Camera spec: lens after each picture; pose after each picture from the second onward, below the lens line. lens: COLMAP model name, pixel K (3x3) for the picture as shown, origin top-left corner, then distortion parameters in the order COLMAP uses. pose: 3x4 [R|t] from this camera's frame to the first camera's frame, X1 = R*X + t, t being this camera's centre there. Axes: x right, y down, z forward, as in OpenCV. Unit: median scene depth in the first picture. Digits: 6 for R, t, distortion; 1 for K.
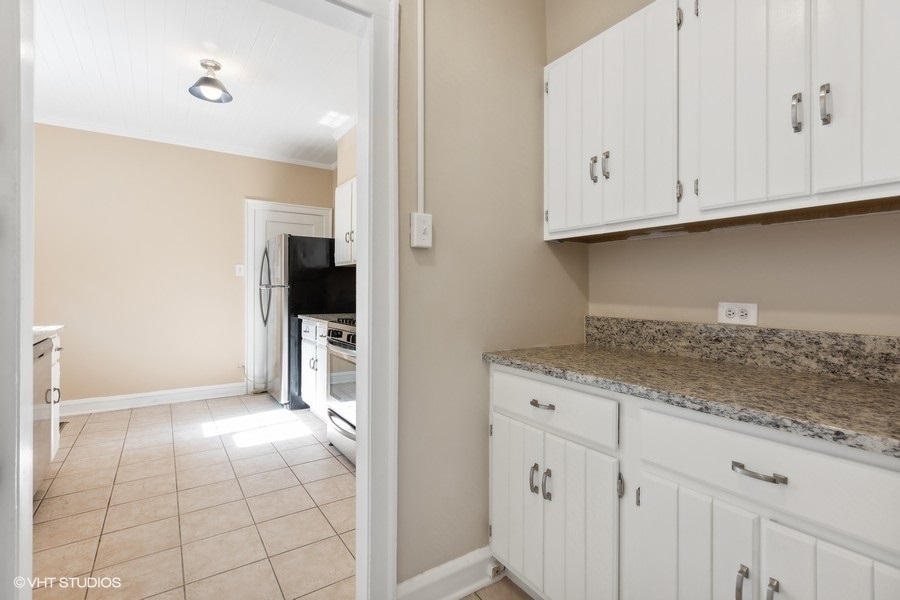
lens RADIAL K [[403.5, 0, 442.7], [0, 403.5, 289.0], [0, 0, 1]] dist [0.000074, -0.000358]
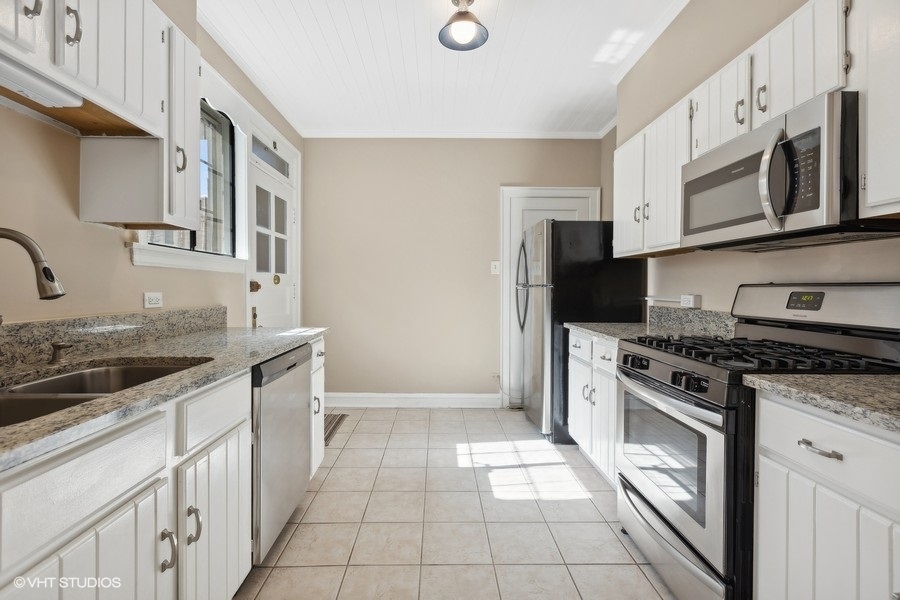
lens RADIAL K [[403.5, 0, 442.7], [0, 403.5, 289.0], [0, 0, 1]] dist [0.000074, -0.000358]
pose [[0.830418, 0.001714, -0.557139, -0.124846], [-0.000393, 0.999997, 0.002492, -0.002156], [0.557141, -0.001850, 0.830416, 0.238164]]
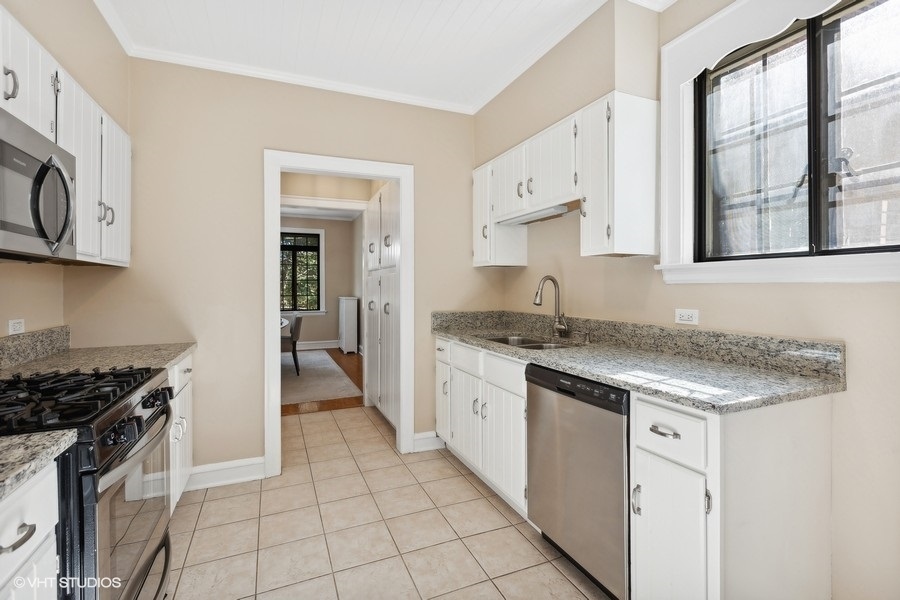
lens RADIAL K [[403.5, 0, 442.7], [0, 403.5, 289.0], [0, 0, 1]] dist [0.000074, -0.000358]
pose [[-0.978441, -0.002432, 0.206512, -0.475027], [-0.001837, 0.999994, 0.003075, -0.021224], [-0.206519, 0.002629, -0.978439, 0.950772]]
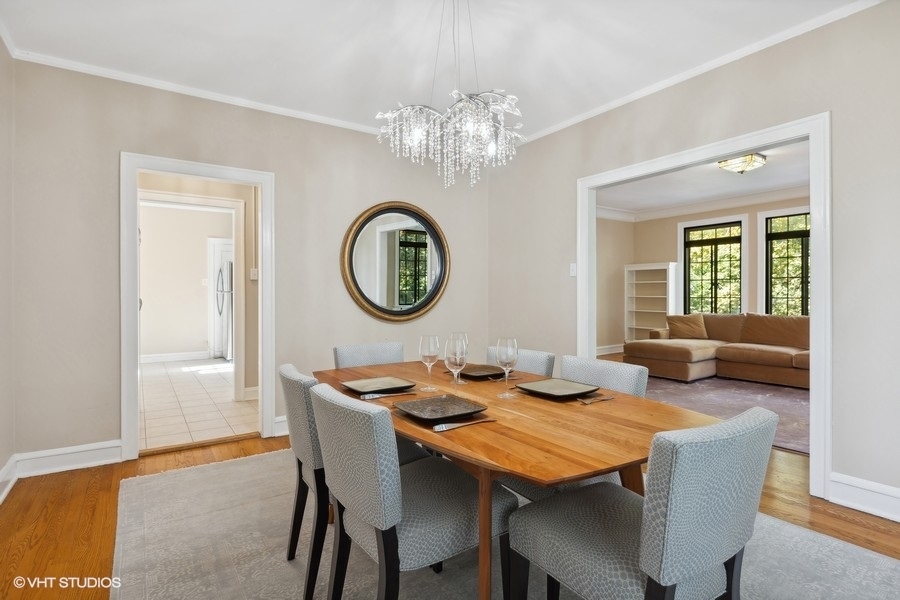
lens RADIAL K [[451.4, 0, 450.4], [0, 451.4, 294.7], [0, 0, 1]] dist [-0.001532, -0.000330]
pose [[0.999967, -0.002211, 0.007783, 0.563813], [0.002174, 0.999986, 0.004772, -0.001204], [-0.007793, -0.004755, 0.999958, -0.983743]]
